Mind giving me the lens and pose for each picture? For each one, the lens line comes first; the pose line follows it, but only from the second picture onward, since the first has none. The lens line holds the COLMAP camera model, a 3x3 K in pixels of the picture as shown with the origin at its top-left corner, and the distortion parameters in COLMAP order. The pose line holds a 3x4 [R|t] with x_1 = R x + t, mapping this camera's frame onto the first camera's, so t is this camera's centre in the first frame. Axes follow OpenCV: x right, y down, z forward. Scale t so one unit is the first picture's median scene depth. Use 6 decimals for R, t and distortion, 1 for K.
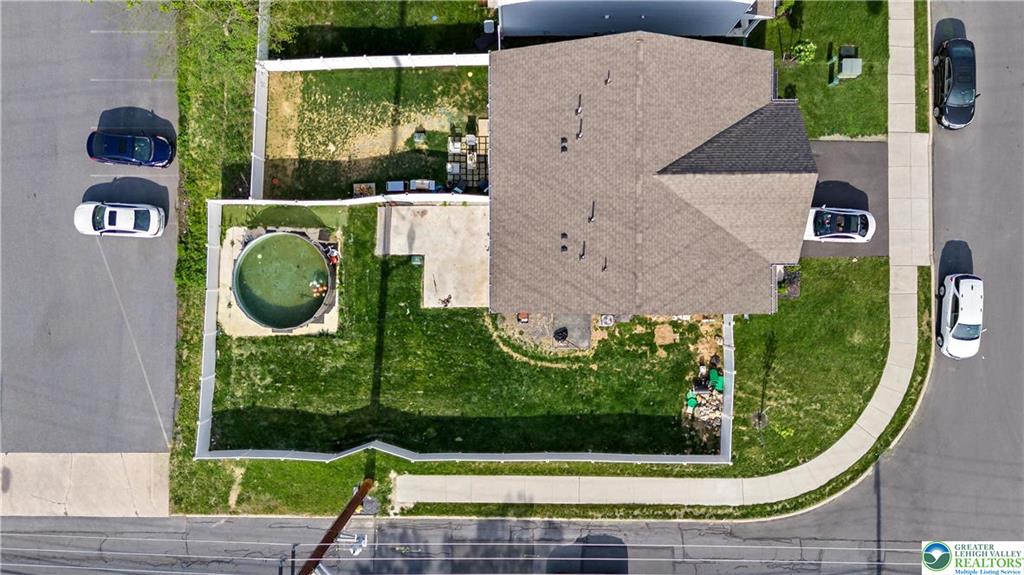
lens RADIAL K [[750.5, 0, 514.1], [0, 750.5, 285.3], [0, 0, 1]] dist [0.088105, -0.098246]
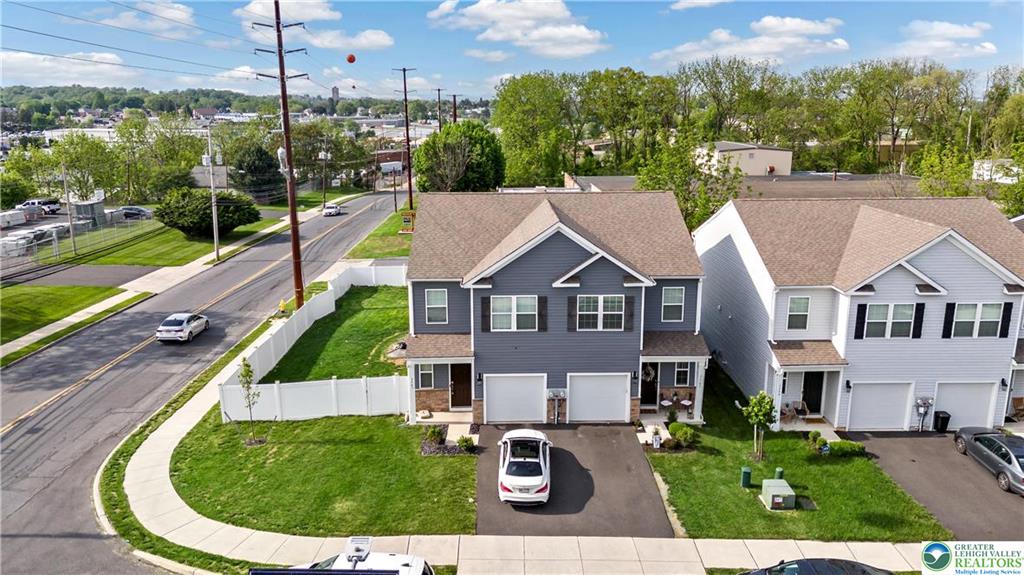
lens RADIAL K [[750.5, 0, 514.1], [0, 750.5, 285.3], [0, 0, 1]] dist [0.088105, -0.098246]
pose [[0.026059, 0.237985, -0.970919, 0.999567], [-0.999588, 0.017868, -0.022449, -0.056956], [0.012005, 0.971104, 0.238353, 0.678556]]
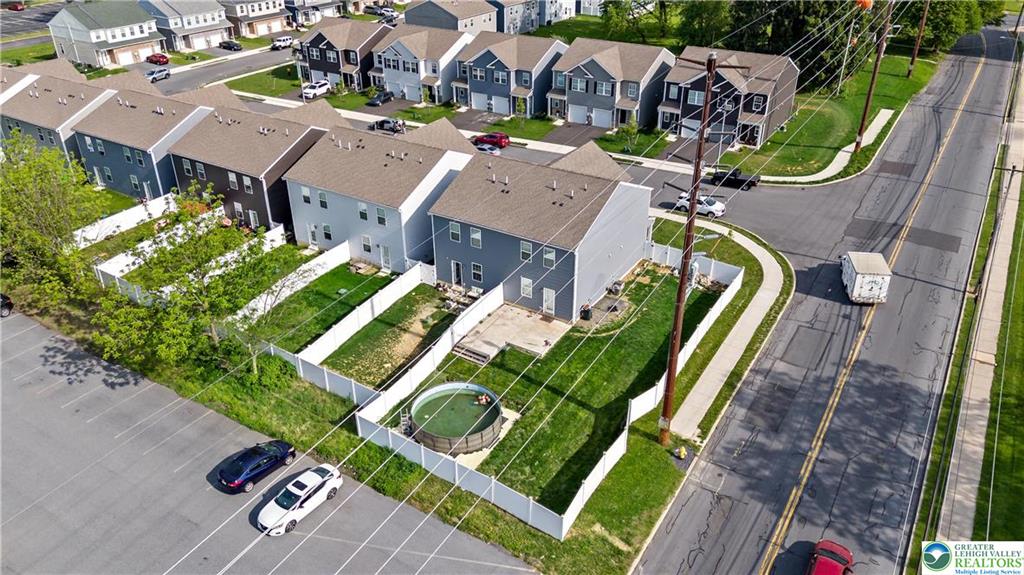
lens RADIAL K [[750.5, 0, 514.1], [0, 750.5, 285.3], [0, 0, 1]] dist [0.088105, -0.098246]
pose [[0.527485, -0.406954, 0.745754, -0.990054], [0.849495, 0.263846, -0.456884, 0.507580], [-0.010833, 0.874514, 0.484880, 0.317083]]
